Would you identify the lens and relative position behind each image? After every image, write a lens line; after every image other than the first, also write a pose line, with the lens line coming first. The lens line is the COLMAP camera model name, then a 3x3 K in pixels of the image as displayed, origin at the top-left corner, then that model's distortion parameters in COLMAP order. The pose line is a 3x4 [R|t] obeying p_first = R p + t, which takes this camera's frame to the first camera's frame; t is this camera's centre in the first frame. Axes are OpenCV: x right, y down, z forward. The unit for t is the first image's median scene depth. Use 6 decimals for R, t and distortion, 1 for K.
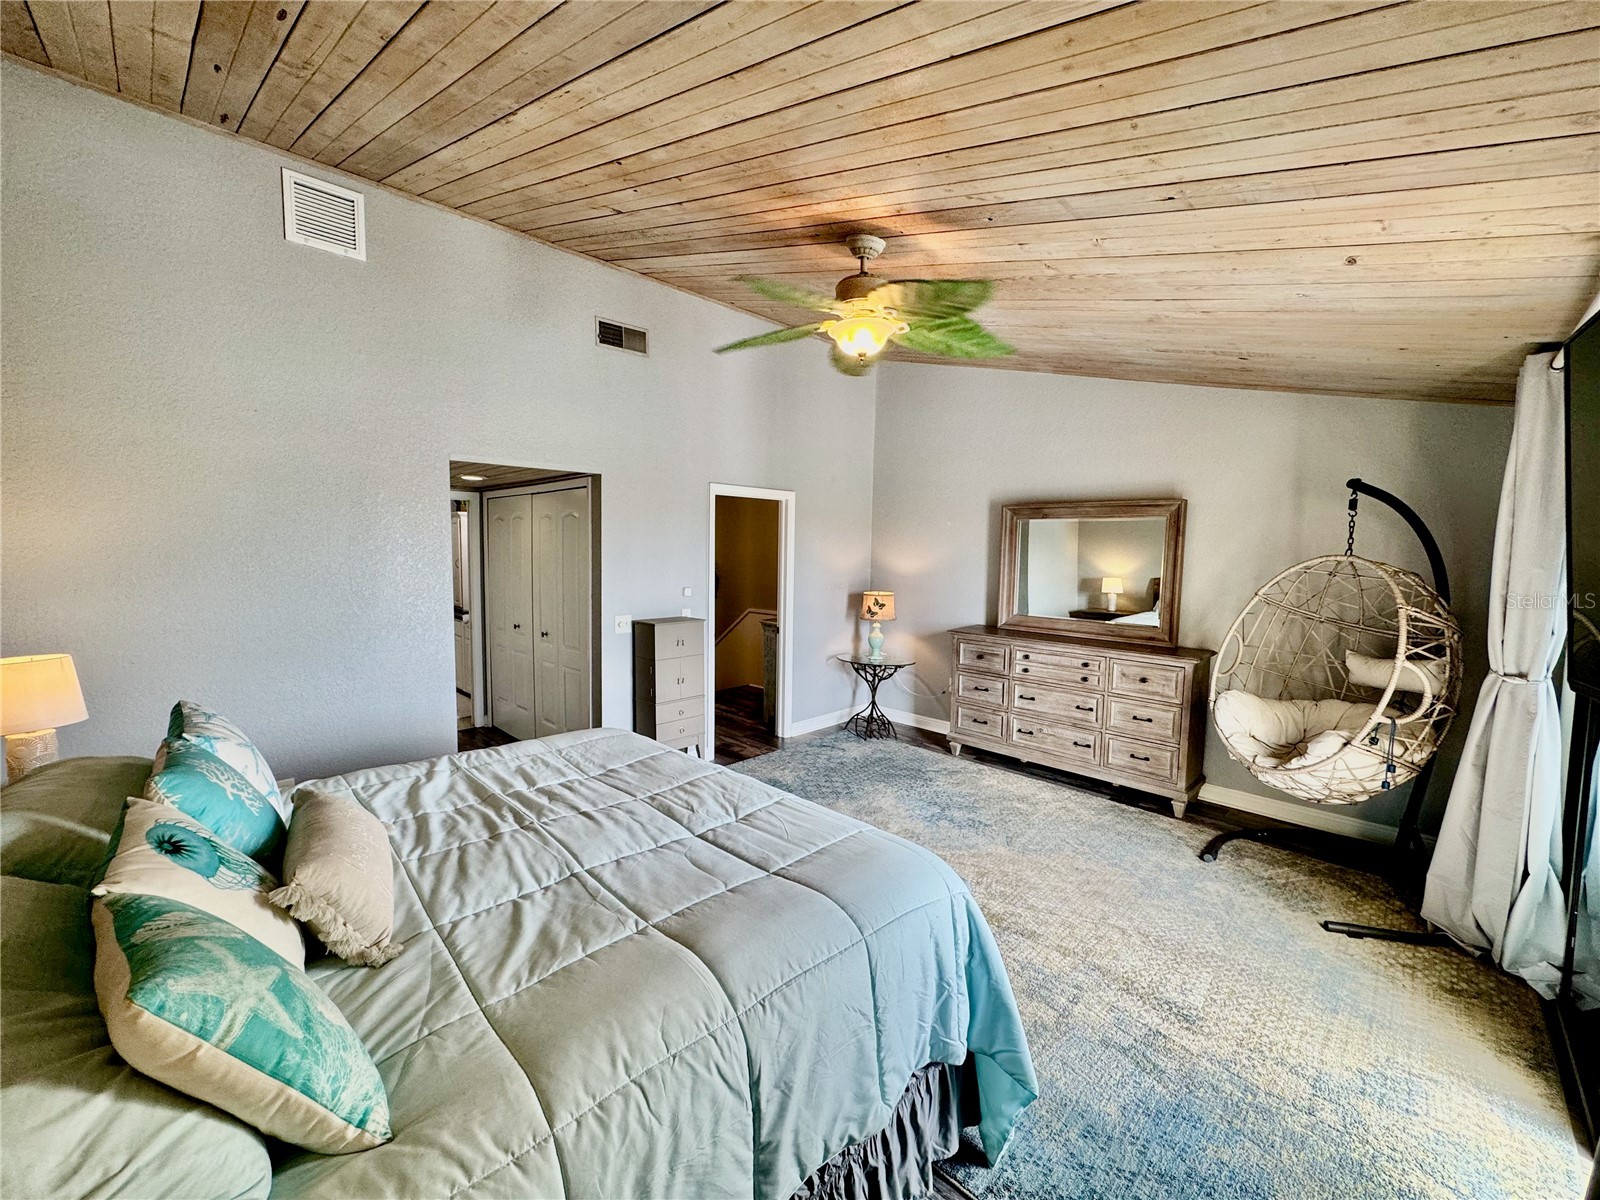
lens RADIAL K [[635.8, 0, 800.0], [0, 635.8, 600.0], [0, 0, 1]] dist [-0.000118, 0.000034]
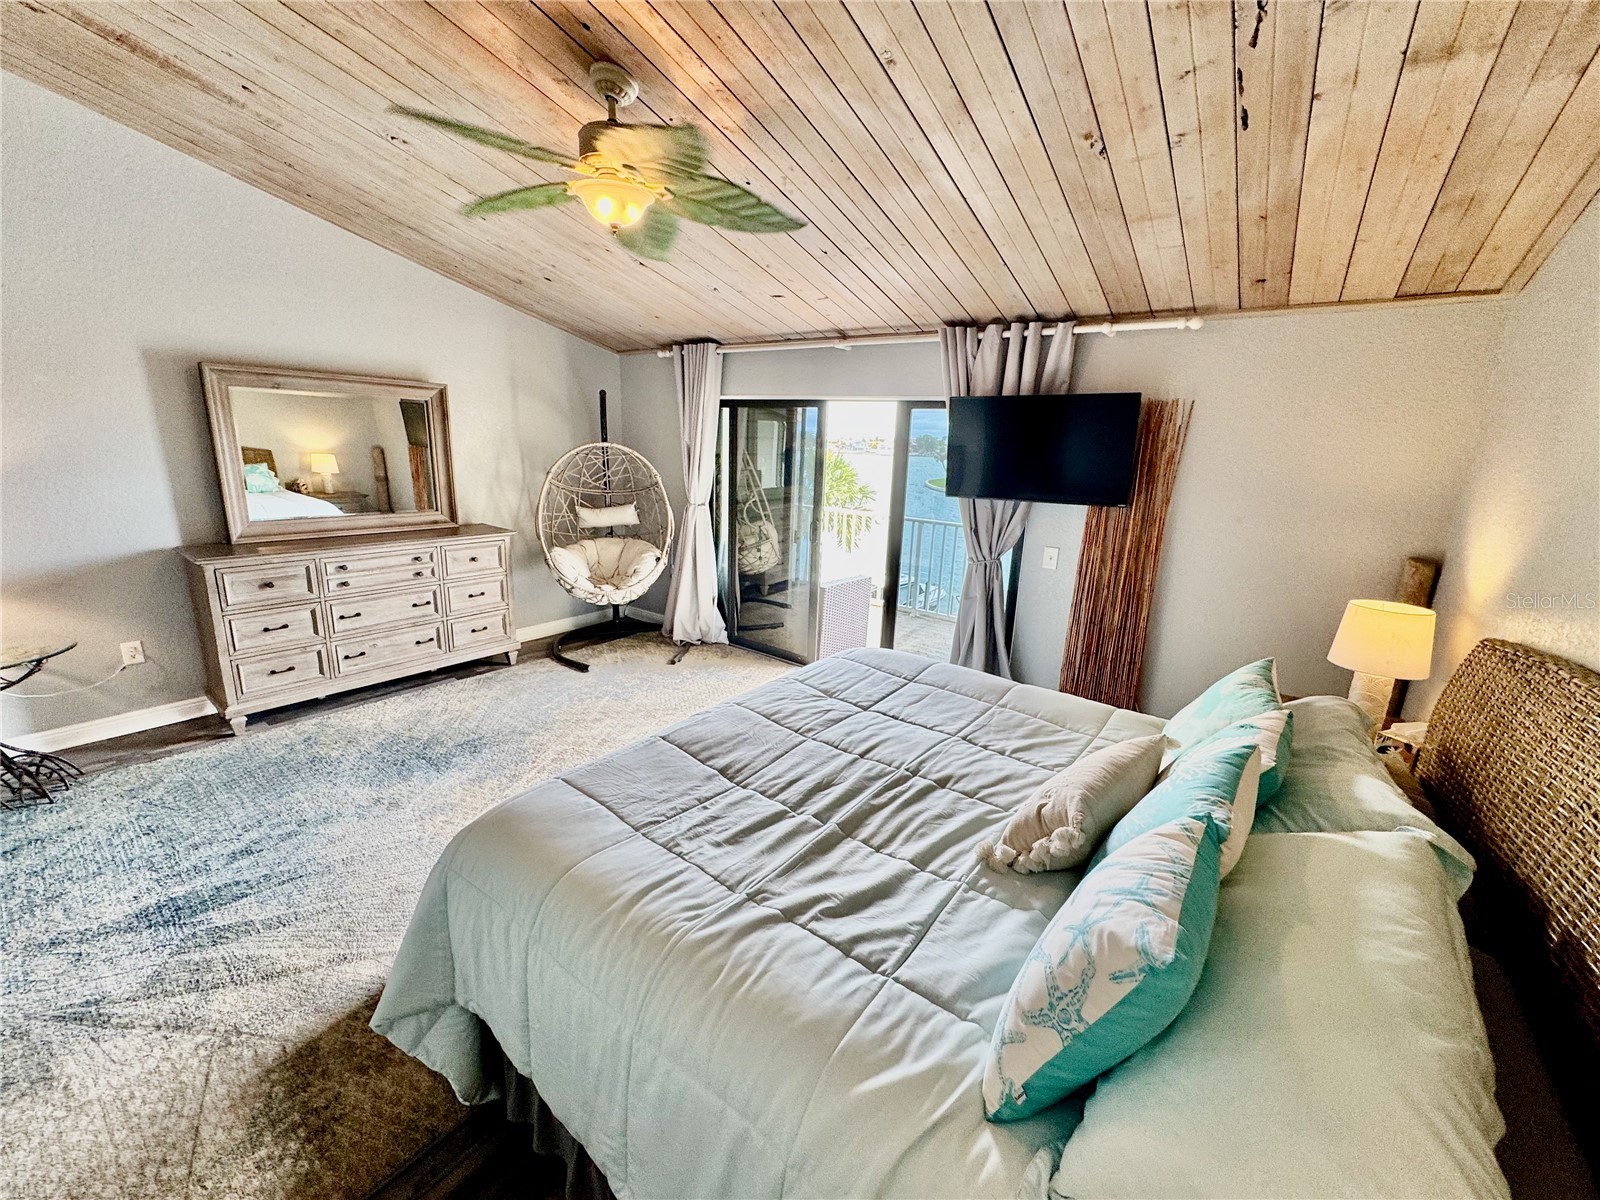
lens RADIAL K [[639.4, 0, 800.0], [0, 639.4, 600.0], [0, 0, 1]] dist [-0.000225, 0.000427]
pose [[-0.133324, -0.263505, 0.955400, -0.611141], [0.038456, 0.961905, 0.270666, -0.083358], [-0.990326, 0.072827, -0.118112, 0.605329]]
